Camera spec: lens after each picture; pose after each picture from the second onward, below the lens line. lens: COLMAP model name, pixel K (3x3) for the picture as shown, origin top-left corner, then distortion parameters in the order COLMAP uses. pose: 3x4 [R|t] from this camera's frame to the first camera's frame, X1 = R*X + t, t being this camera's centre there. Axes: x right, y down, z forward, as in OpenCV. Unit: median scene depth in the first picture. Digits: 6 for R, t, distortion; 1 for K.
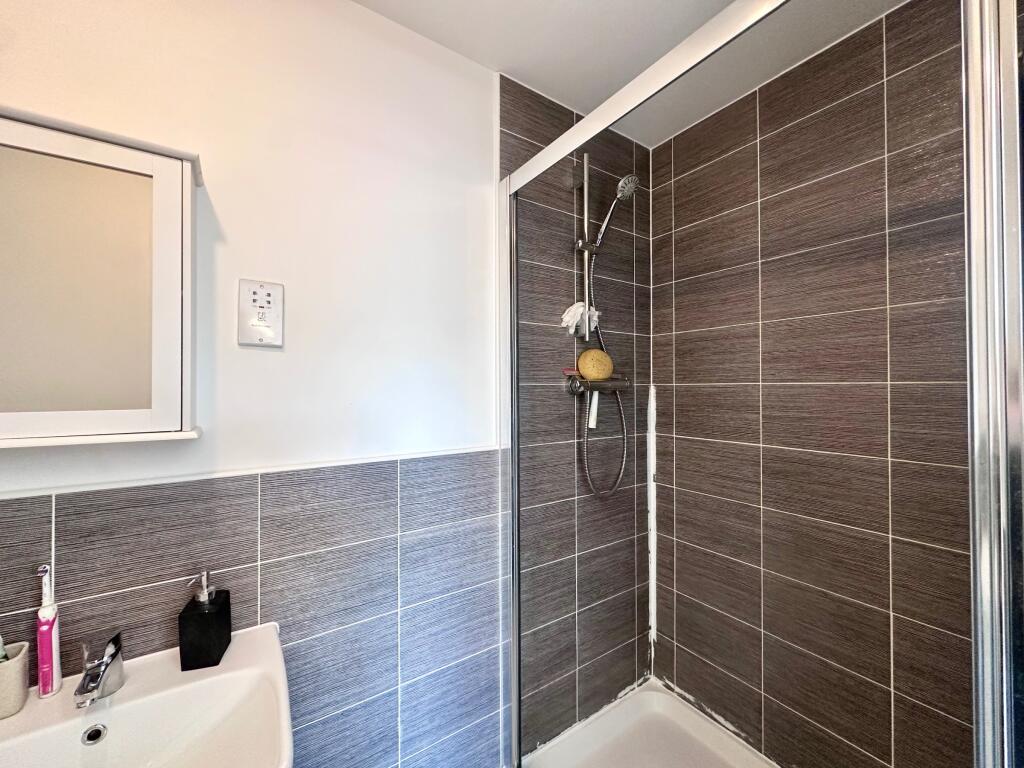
lens RADIAL K [[408.2, 0, 512.0], [0, 408.2, 384.0], [0, 0, 1]] dist [-0.004675, 0.000365]
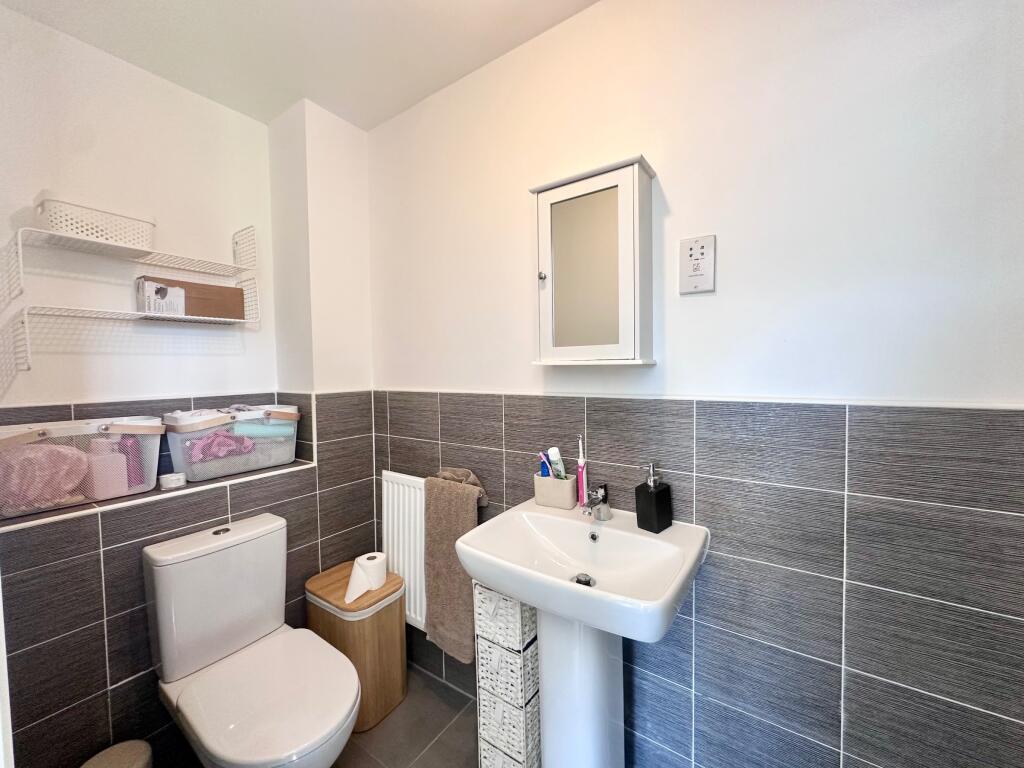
lens RADIAL K [[408.2, 0, 512.0], [0, 408.2, 384.0], [0, 0, 1]] dist [-0.004675, 0.000365]
pose [[0.361624, 0.032039, -0.931773, 0.329734], [0.022395, 0.998822, 0.043036, 0.118405], [0.932055, -0.036430, 0.360480, 0.074476]]
